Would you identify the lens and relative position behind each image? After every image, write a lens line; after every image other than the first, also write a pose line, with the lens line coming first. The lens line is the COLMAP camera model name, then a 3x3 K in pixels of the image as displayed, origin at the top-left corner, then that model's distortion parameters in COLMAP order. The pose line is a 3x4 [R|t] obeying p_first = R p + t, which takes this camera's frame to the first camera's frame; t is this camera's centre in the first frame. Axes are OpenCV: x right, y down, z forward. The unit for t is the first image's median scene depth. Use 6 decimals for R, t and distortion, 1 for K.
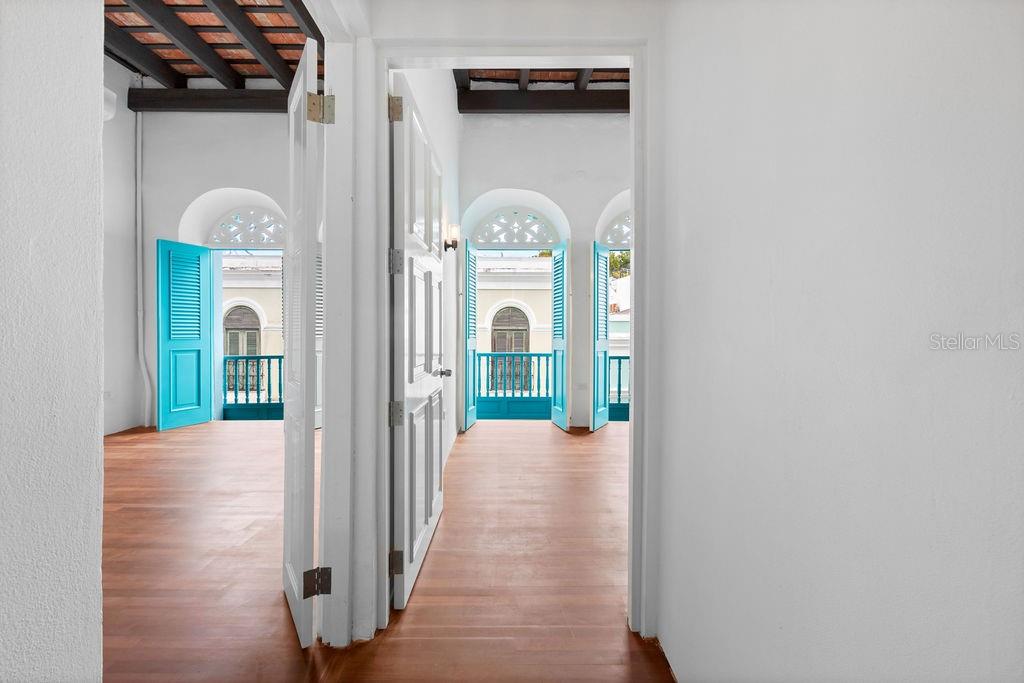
lens RADIAL K [[411.1, 0, 509.7], [0, 411.1, 331.4], [0, 0, 1]] dist [0.001614, -0.000362]
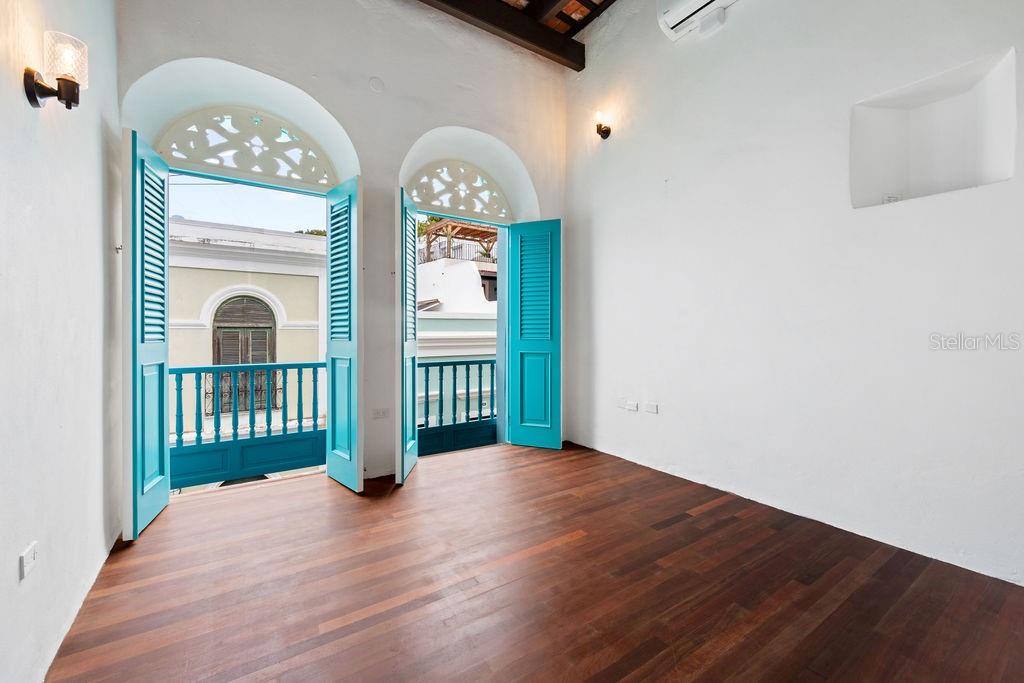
lens RADIAL K [[411.1, 0, 516.0], [0, 411.1, 331.9], [0, 0, 1]] dist [0.001614, -0.000362]
pose [[0.833764, -0.005716, 0.552092, -0.001900], [0.003754, 0.999982, 0.004683, 0.003890], [-0.552109, -0.001832, 0.833770, 0.325863]]
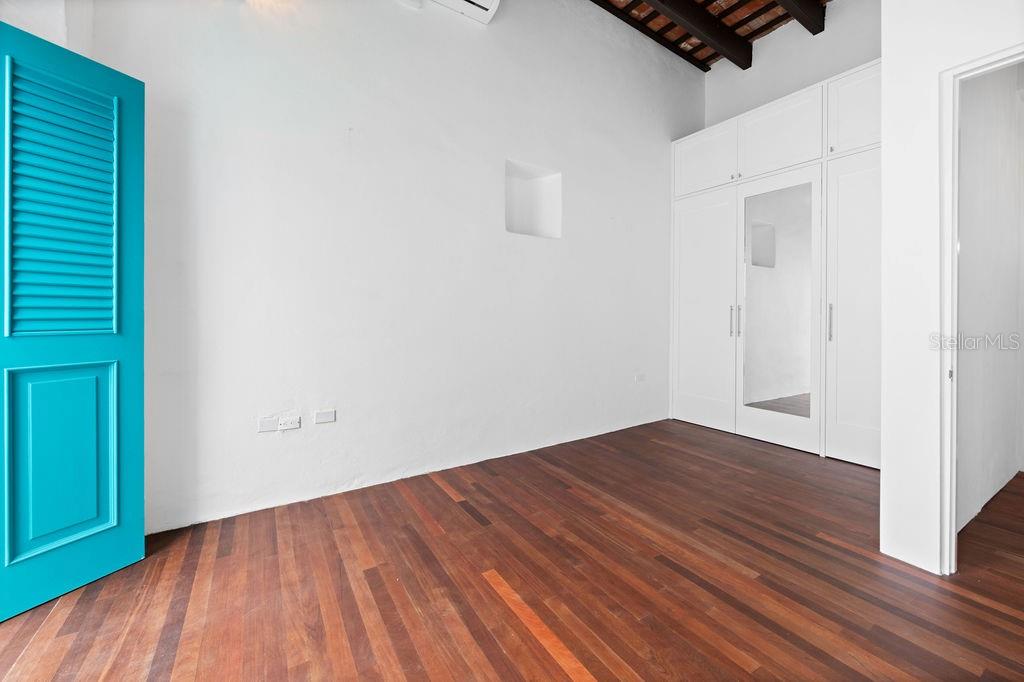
lens RADIAL K [[411.1, 0, 518.3], [0, 411.1, 315.5], [0, 0, 1]] dist [0.001614, -0.000362]
pose [[-0.534680, -0.003628, 0.845047, -0.009147], [-0.006639, 0.999978, 0.000092, 0.006309], [-0.845029, -0.005561, -0.534692, 1.466387]]
